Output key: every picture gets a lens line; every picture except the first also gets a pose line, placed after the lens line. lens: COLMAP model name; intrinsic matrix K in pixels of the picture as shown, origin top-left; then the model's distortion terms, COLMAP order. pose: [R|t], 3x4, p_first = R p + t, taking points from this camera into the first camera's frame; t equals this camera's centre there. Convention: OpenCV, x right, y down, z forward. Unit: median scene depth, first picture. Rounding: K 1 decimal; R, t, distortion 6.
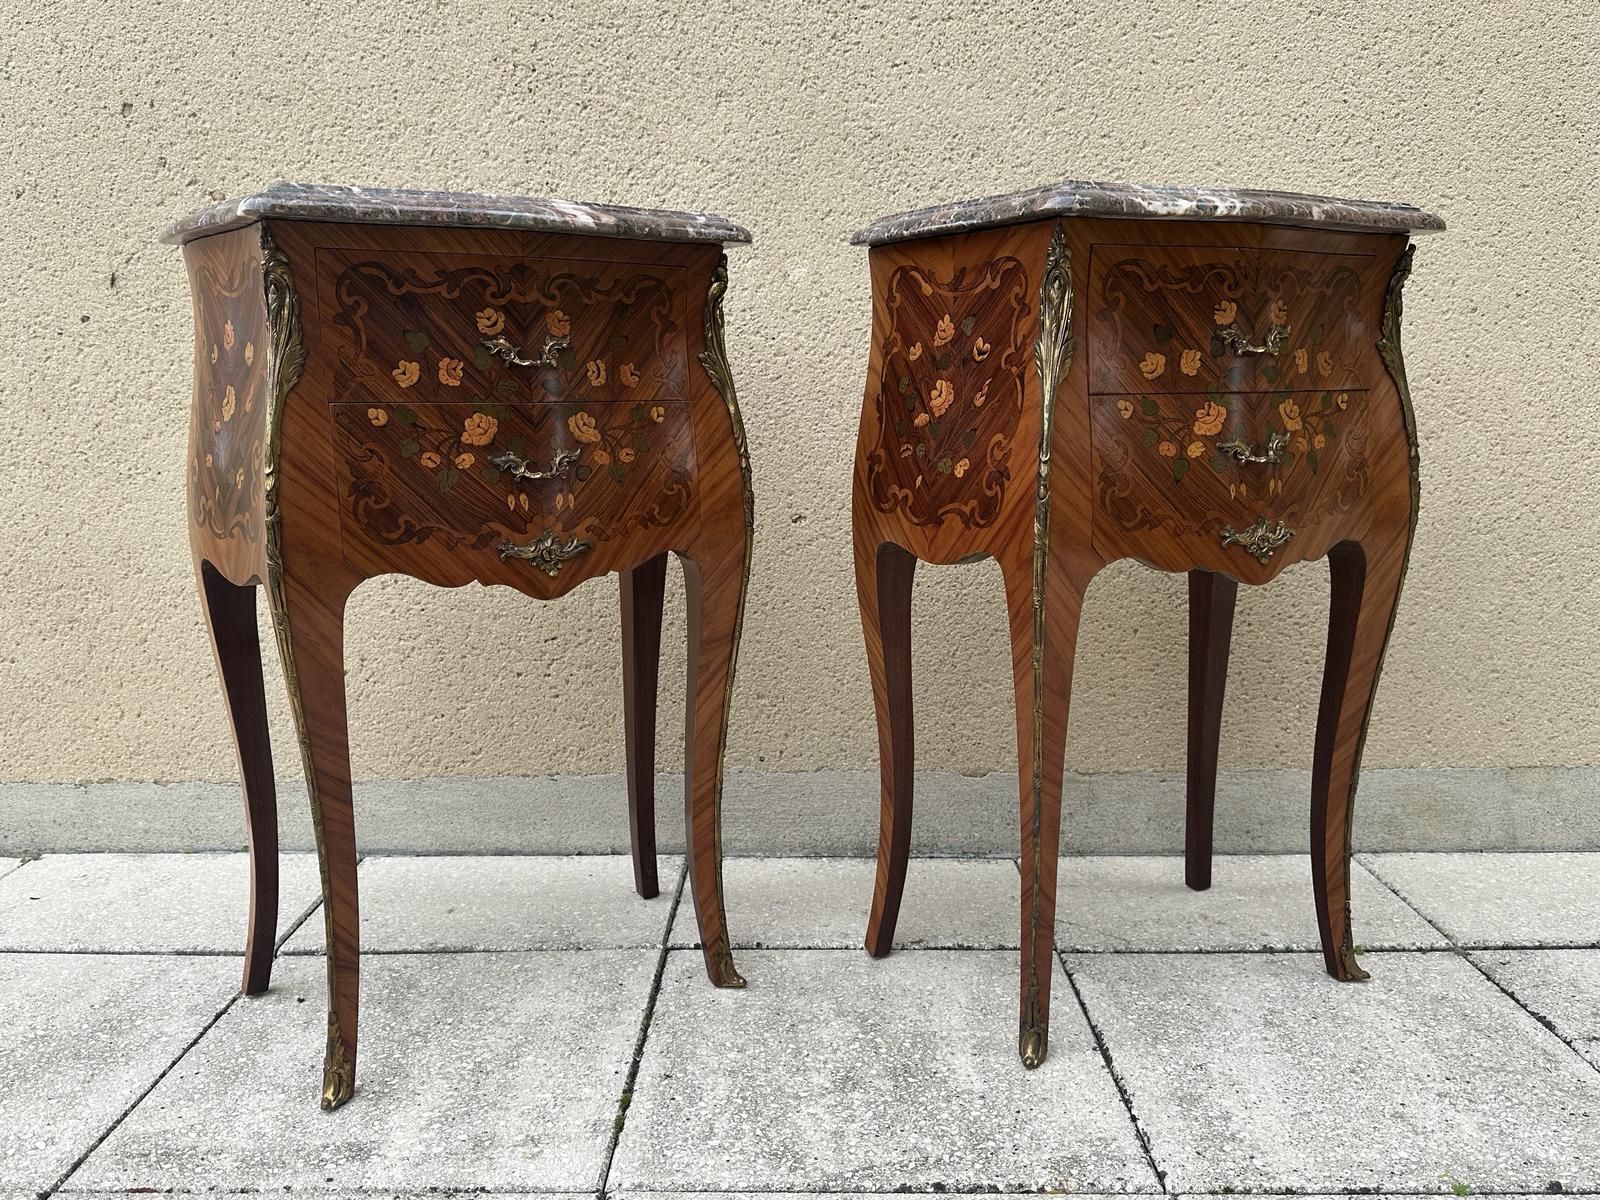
lens RADIAL K [[1262.0, 0, 793.4], [0, 1262.0, 612.5], [0, 0, 1]] dist [0.082853, -0.140991]
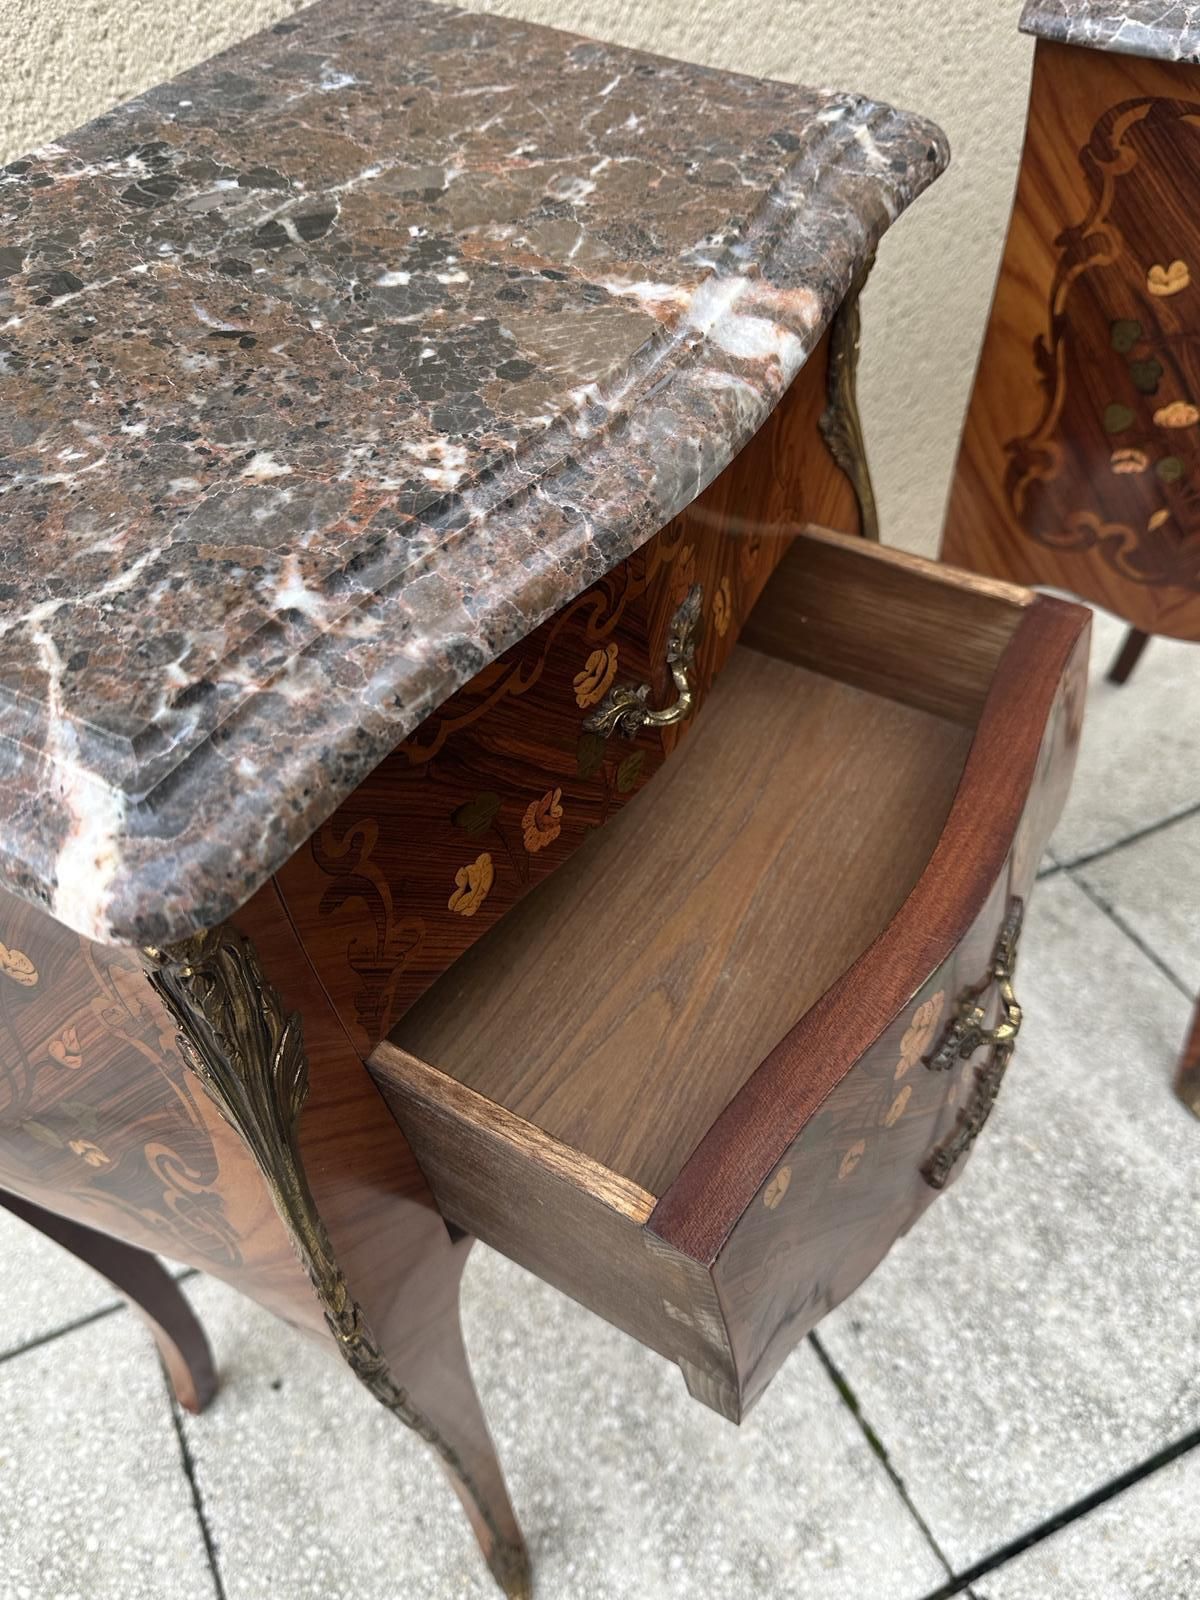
lens RADIAL K [[1316.2, 0, 599.8], [0, 1316.2, 812.9], [0, 0, 1]] dist [-0.021702, -0.004858]
pose [[0.892847, -0.369825, 0.257009, -0.274774], [0.138553, 0.768562, 0.624593, -0.343730], [-0.428517, -0.522056, 0.737449, 0.518722]]
